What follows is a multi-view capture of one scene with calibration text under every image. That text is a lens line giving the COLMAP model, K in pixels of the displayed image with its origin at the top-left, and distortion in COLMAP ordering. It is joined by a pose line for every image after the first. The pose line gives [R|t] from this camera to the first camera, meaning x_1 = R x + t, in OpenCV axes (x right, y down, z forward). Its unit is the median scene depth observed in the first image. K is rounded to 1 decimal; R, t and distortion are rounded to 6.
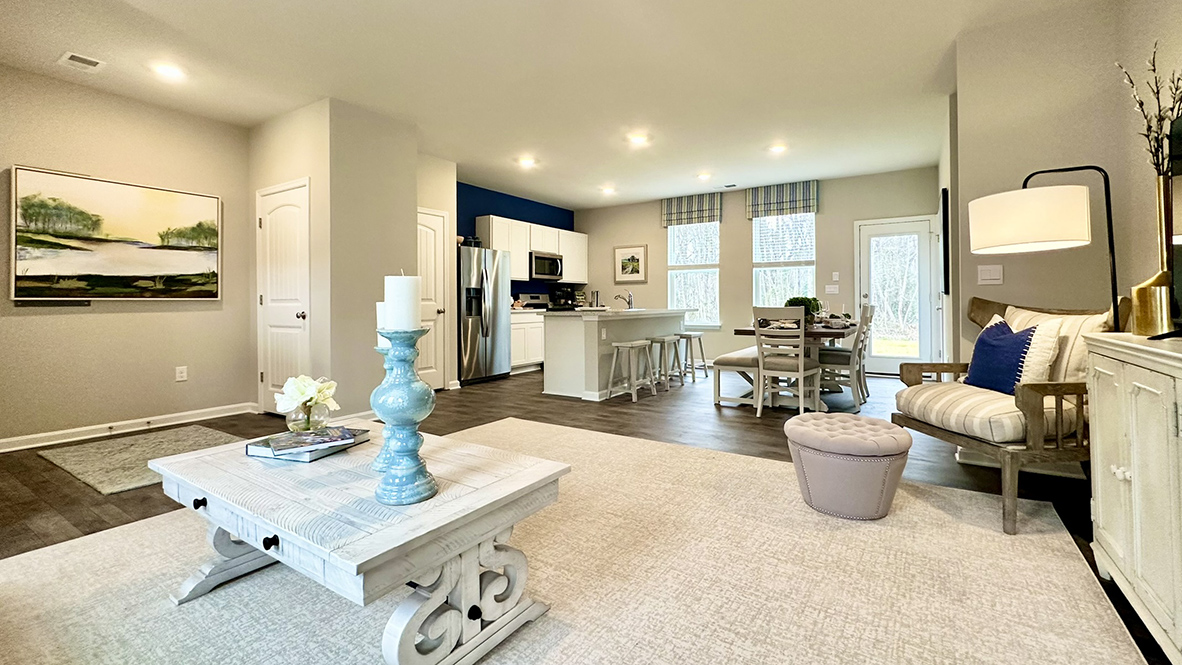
lens RADIAL K [[501.8, 0, 601.4], [0, 501.8, 301.5], [0, 0, 1]] dist [-0.001546, 0.000038]
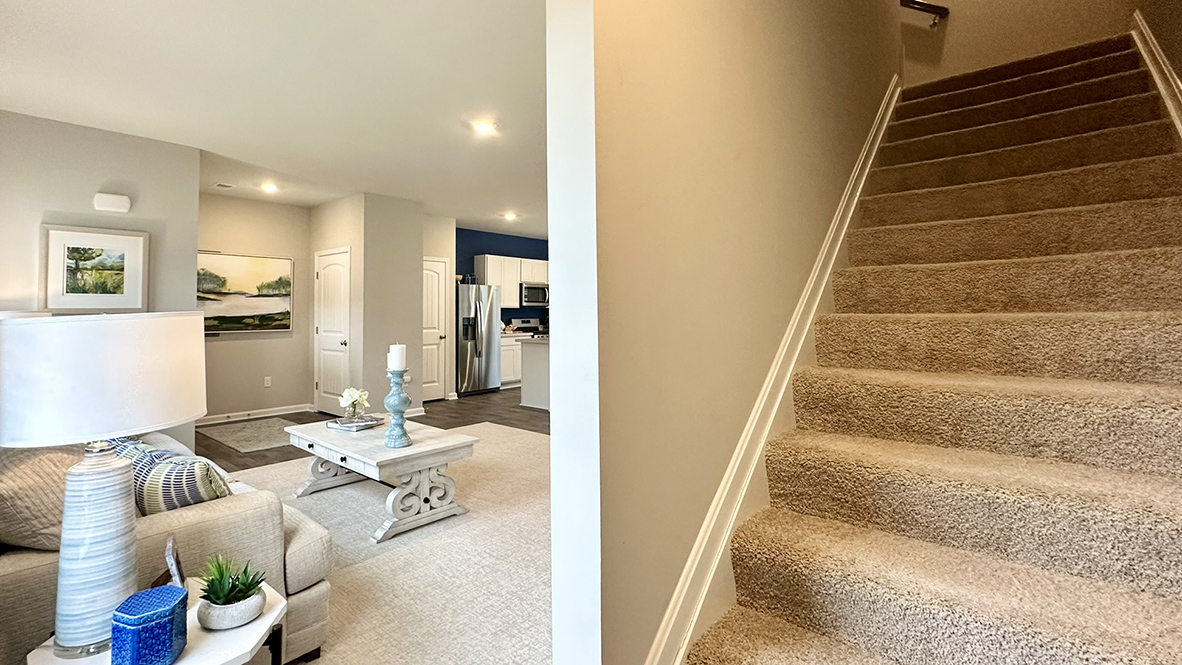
lens RADIAL K [[539.2, 0, 522.7], [0, 539.2, 292.1], [0, 0, 1]] dist [0.001009, 0.000018]
pose [[0.980197, -0.003878, -0.197986, 0.126465], [-0.002672, 0.999458, -0.032806, -0.042669], [0.198005, 0.032686, 0.979656, -0.252290]]
